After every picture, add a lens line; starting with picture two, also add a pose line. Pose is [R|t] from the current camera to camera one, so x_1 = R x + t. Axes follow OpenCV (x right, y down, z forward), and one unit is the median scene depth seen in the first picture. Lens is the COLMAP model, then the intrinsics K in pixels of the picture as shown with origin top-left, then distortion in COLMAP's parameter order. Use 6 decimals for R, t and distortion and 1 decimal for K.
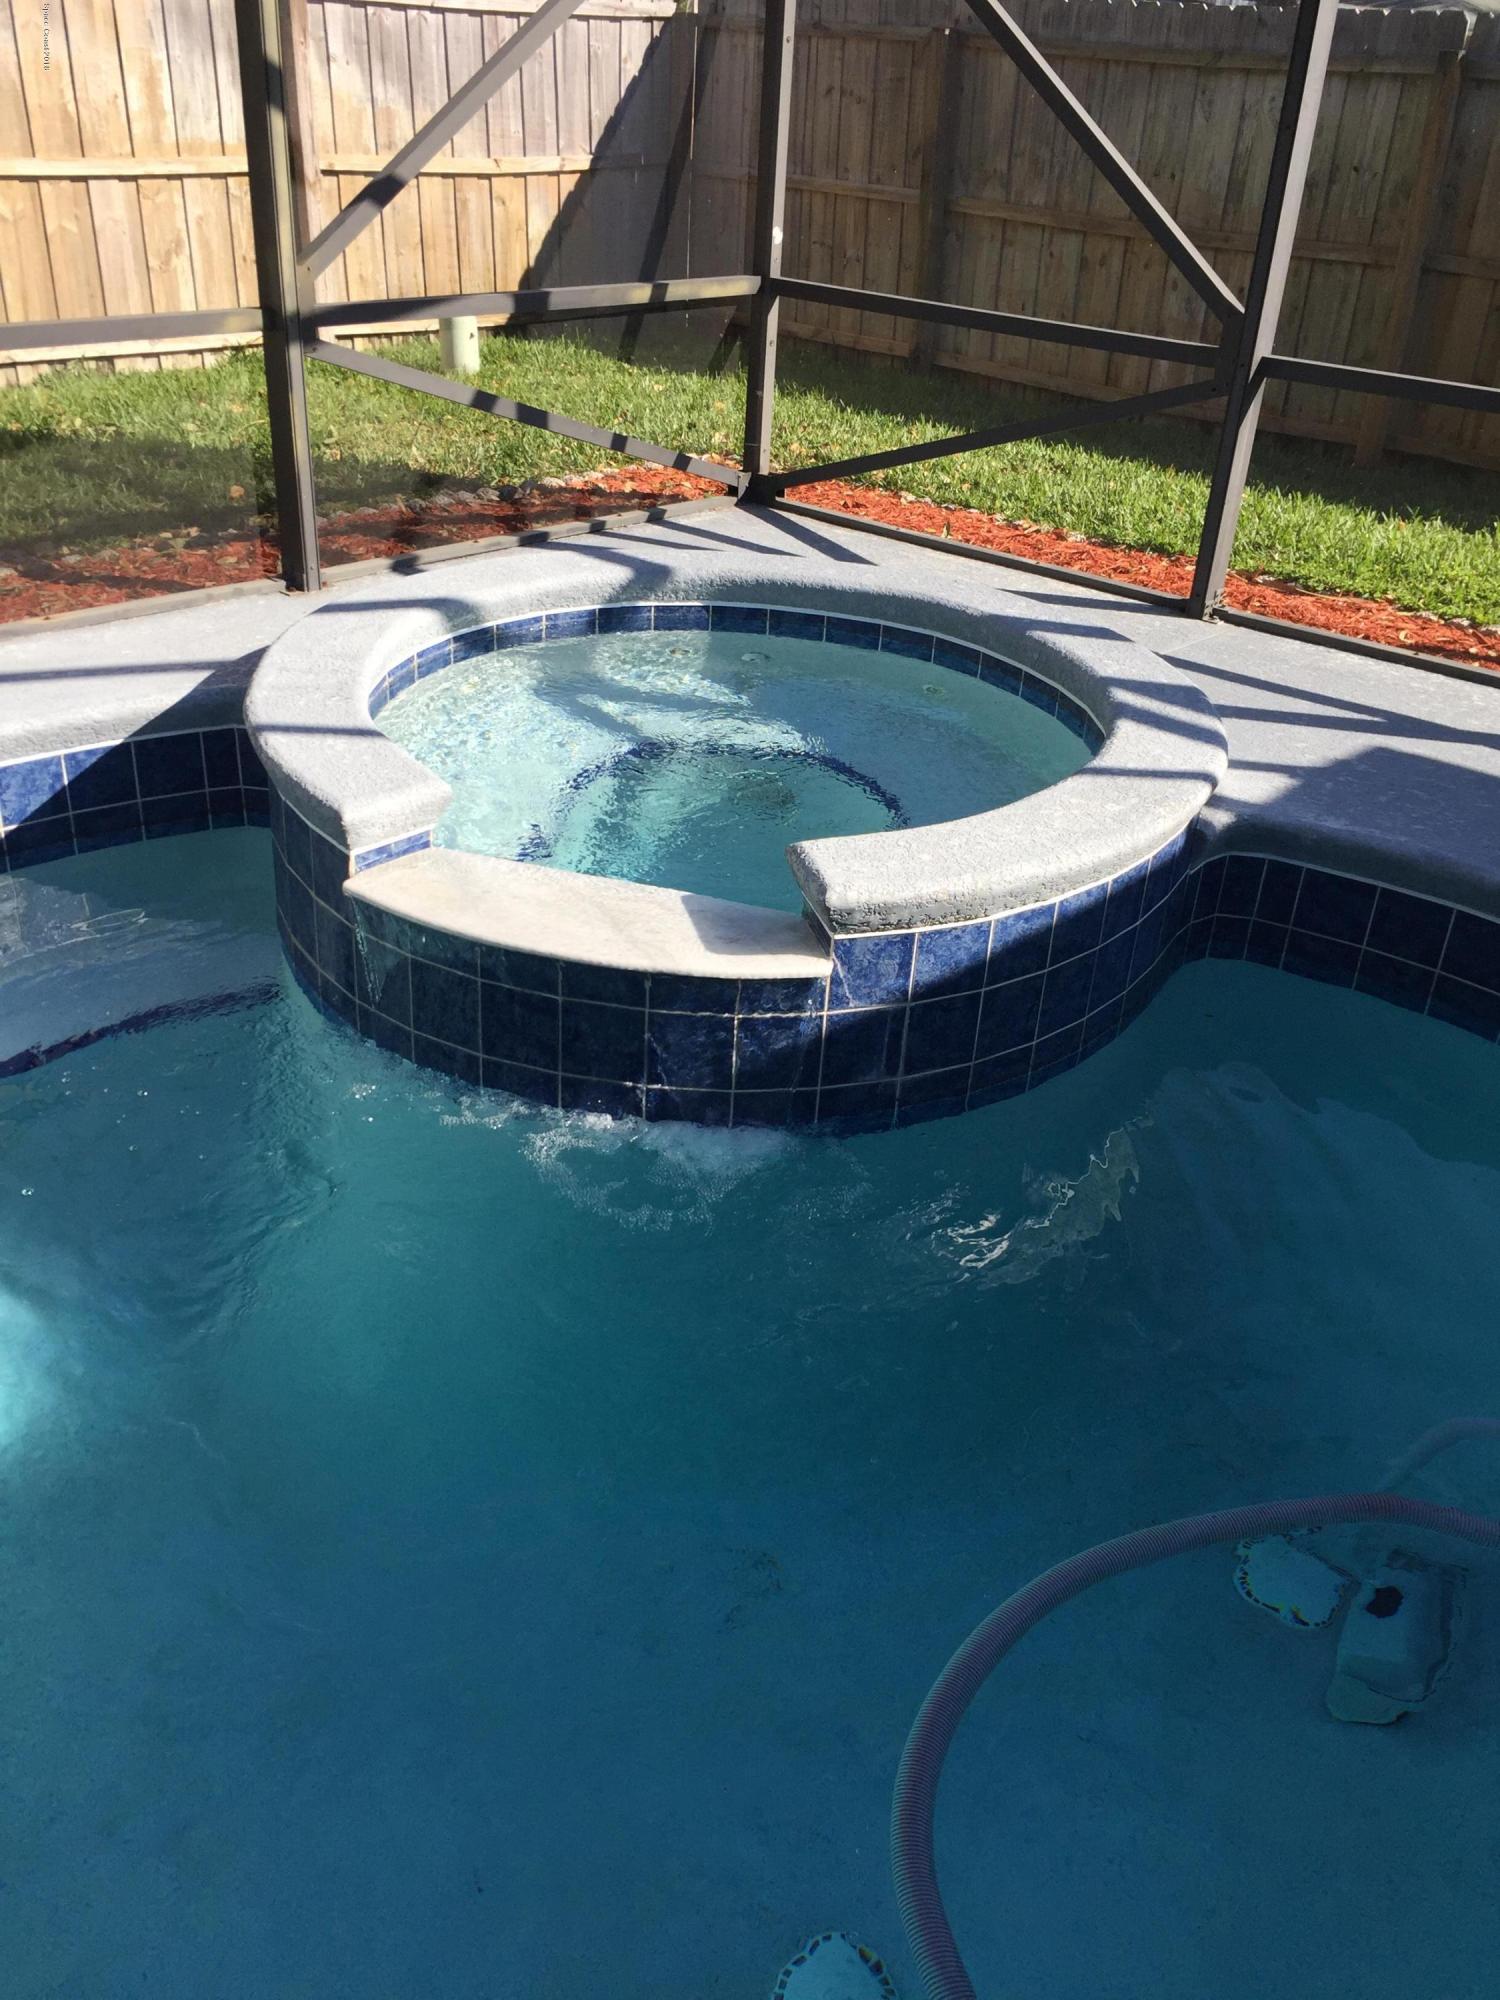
lens RADIAL K [[1796.7, 0, 750.4], [0, 1796.7, 924.6], [0, 0, 1]] dist [0.068149, -0.004461]
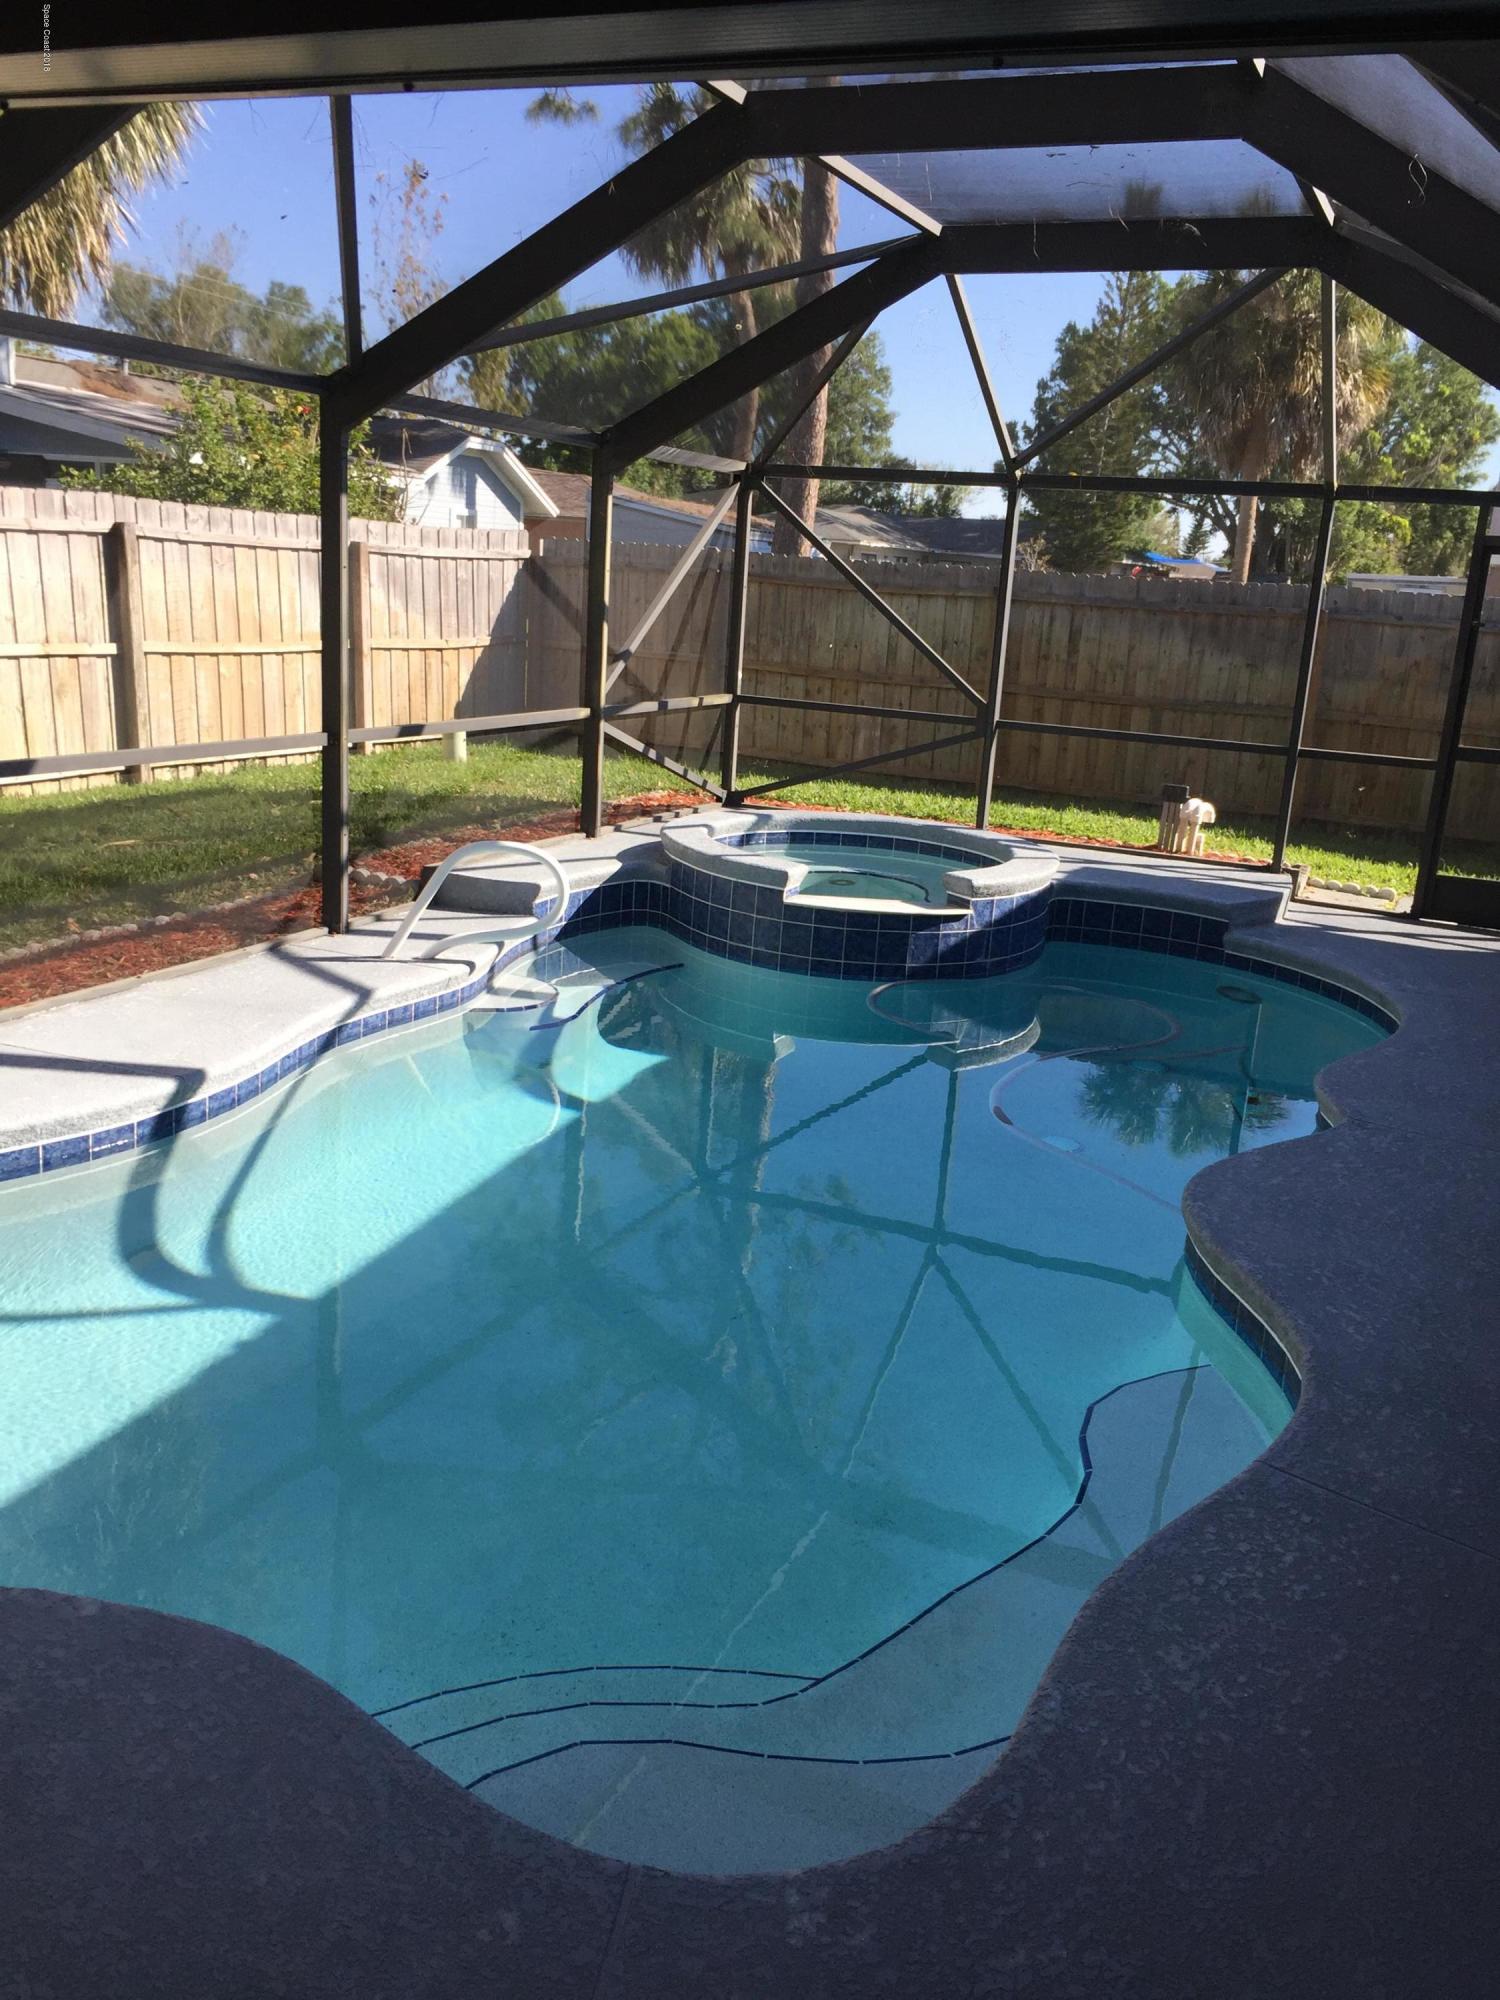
lens RADIAL K [[1706.4, 0, 721.4], [0, 1706.4, 1007.6], [0, 0, 1]] dist [0.116447, -0.197407]
pose [[0.957434, -0.070831, 0.279826, -0.420489], [0.120465, 0.979016, -0.164363, 0.218011], [-0.262312, 0.191076, 0.945877, -0.539894]]
